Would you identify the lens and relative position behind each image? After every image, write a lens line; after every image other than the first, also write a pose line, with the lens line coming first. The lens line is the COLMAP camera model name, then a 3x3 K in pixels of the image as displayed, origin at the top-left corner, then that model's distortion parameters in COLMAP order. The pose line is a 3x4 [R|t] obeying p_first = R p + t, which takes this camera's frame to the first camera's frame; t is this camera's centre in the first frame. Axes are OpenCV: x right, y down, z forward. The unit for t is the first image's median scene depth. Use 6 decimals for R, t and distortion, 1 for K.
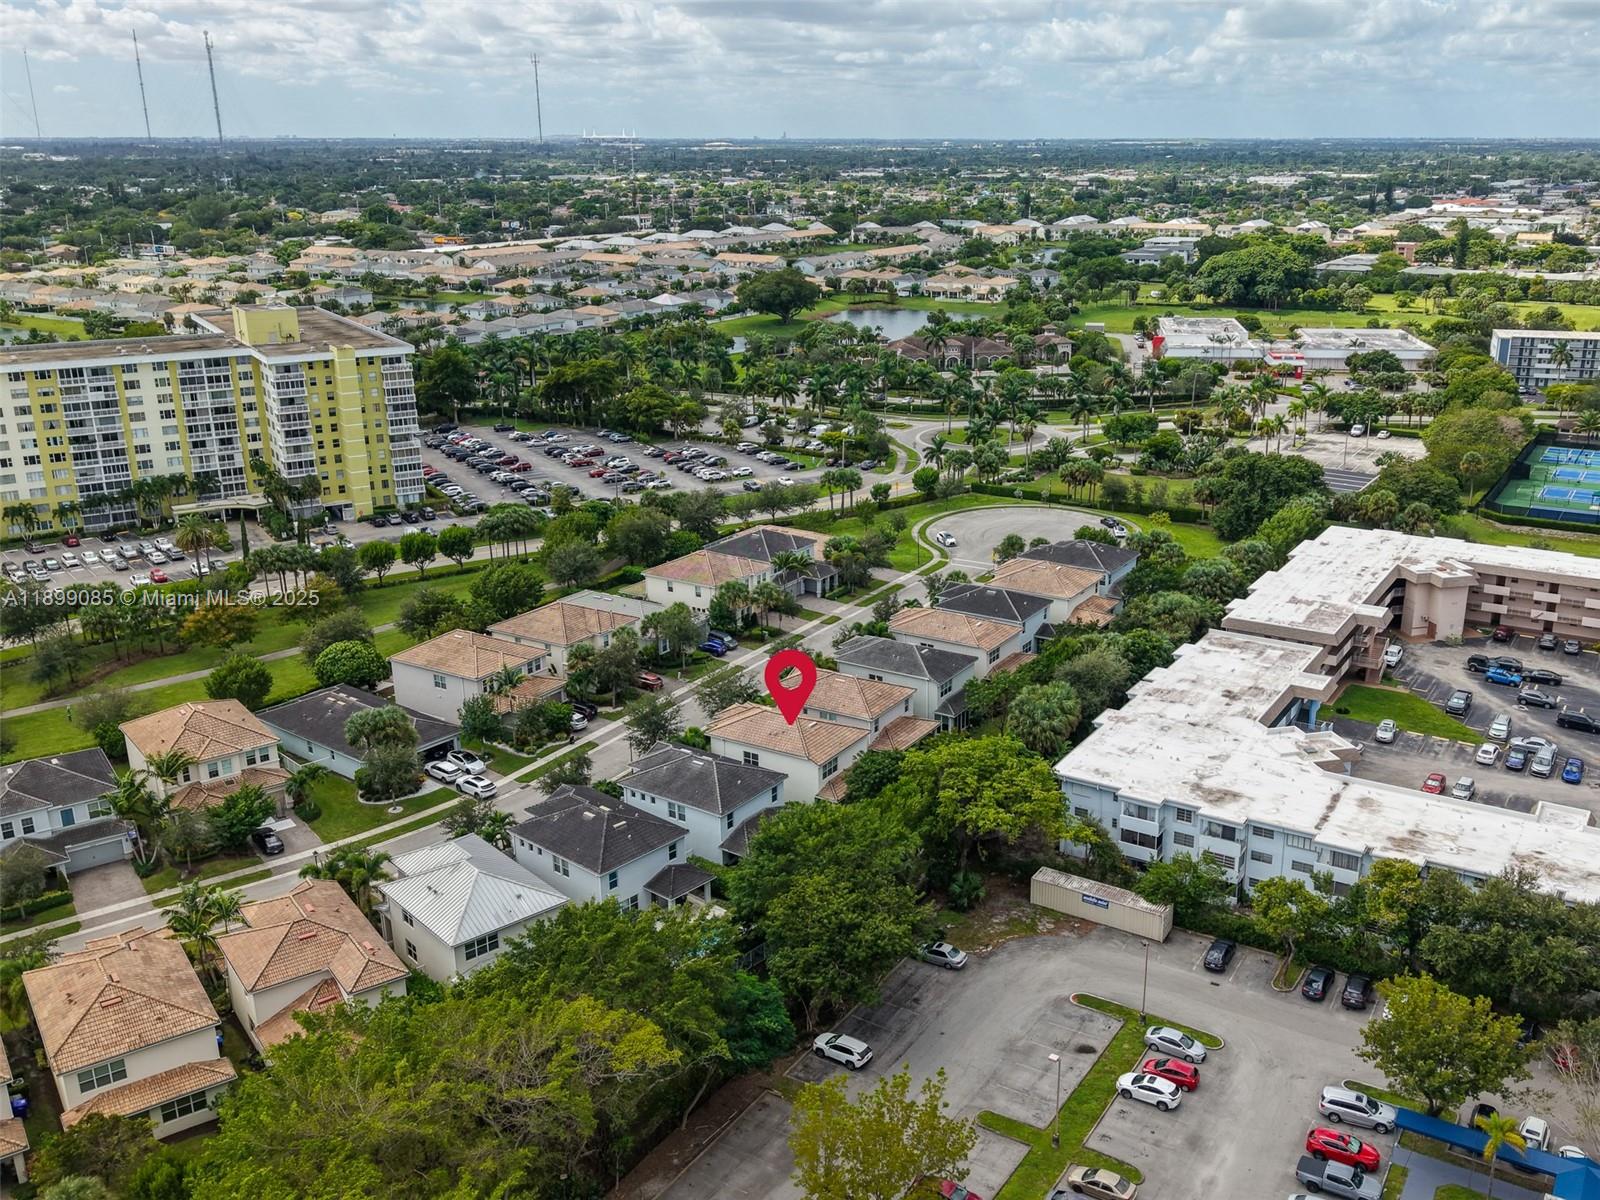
lens RADIAL K [[1557.6, 0, 568.4], [0, 1557.6, 601.8], [0, 0, 1]] dist [-0.015935, -0.030984]
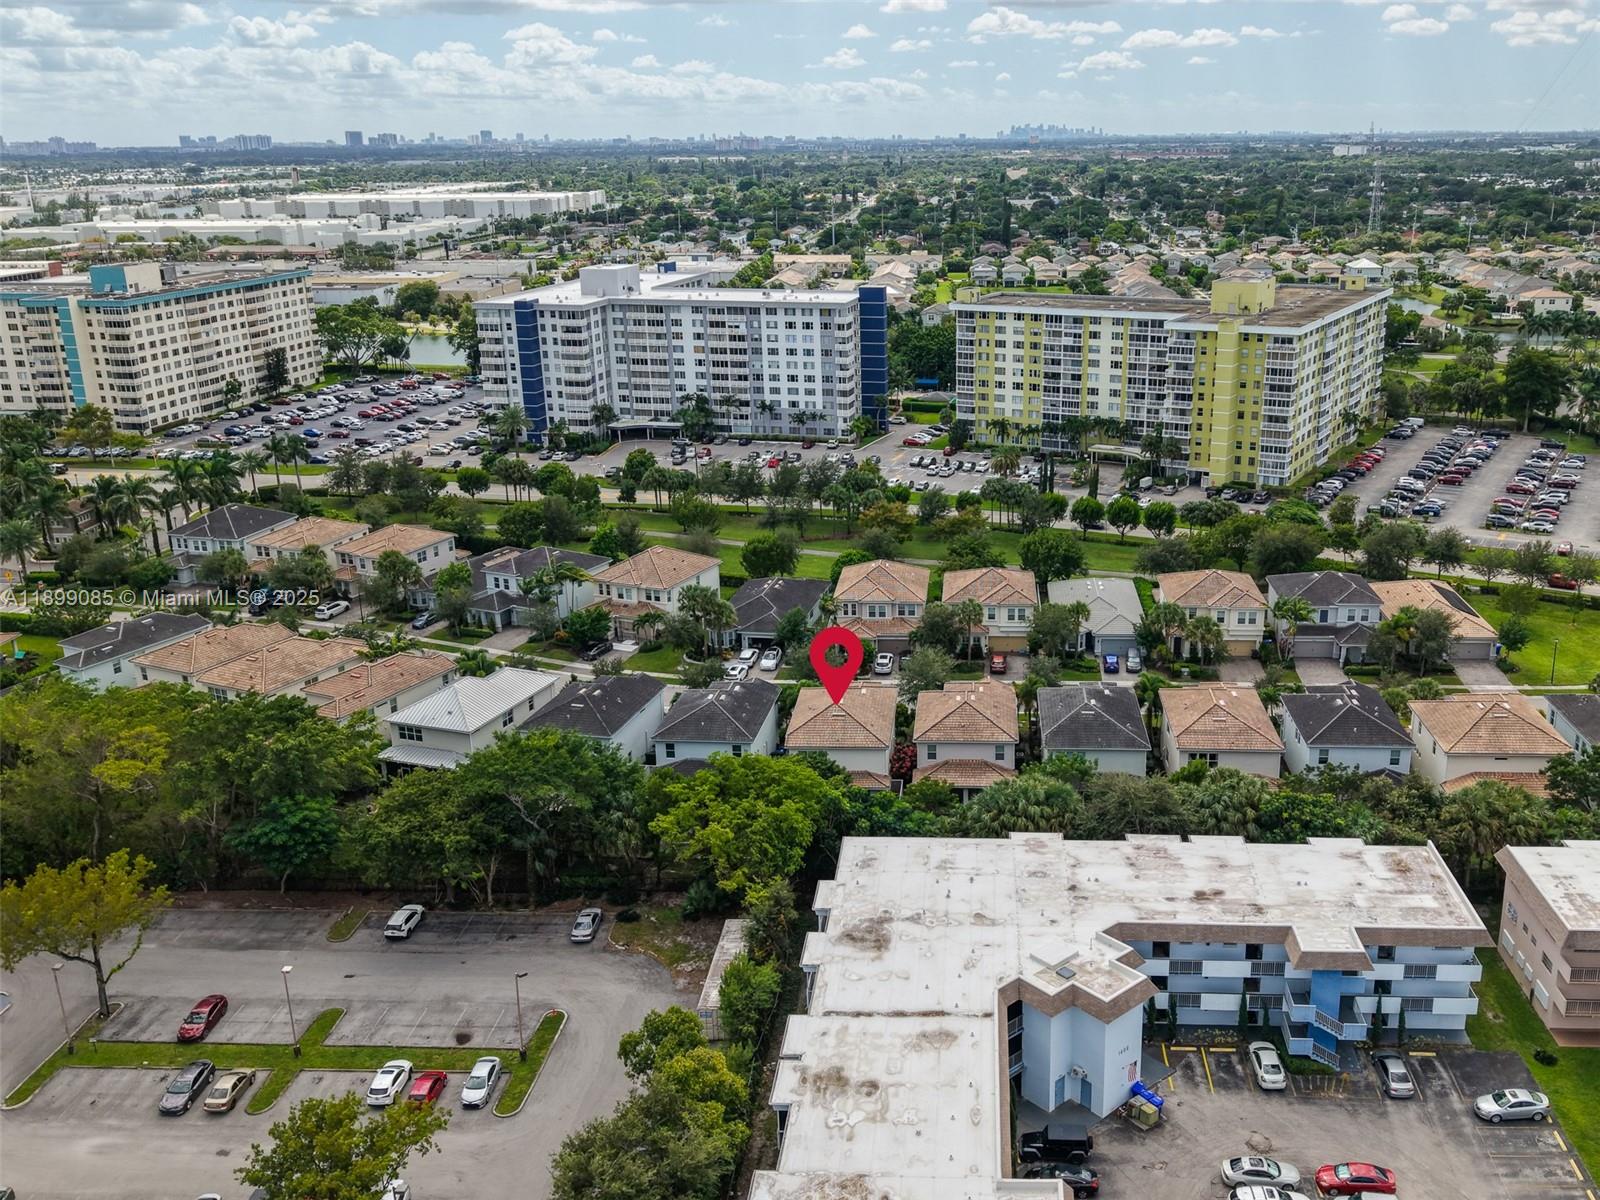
lens RADIAL K [[1309.4, 0, 817.6], [0, 1309.4, 578.4], [0, 0, 1]] dist [-0.003617, 0.000246]
pose [[0.501877, 0.263033, -0.823974, 0.467046], [-0.236220, 0.958105, 0.161970, -0.075242], [0.832058, 0.113350, 0.542984, 0.320654]]
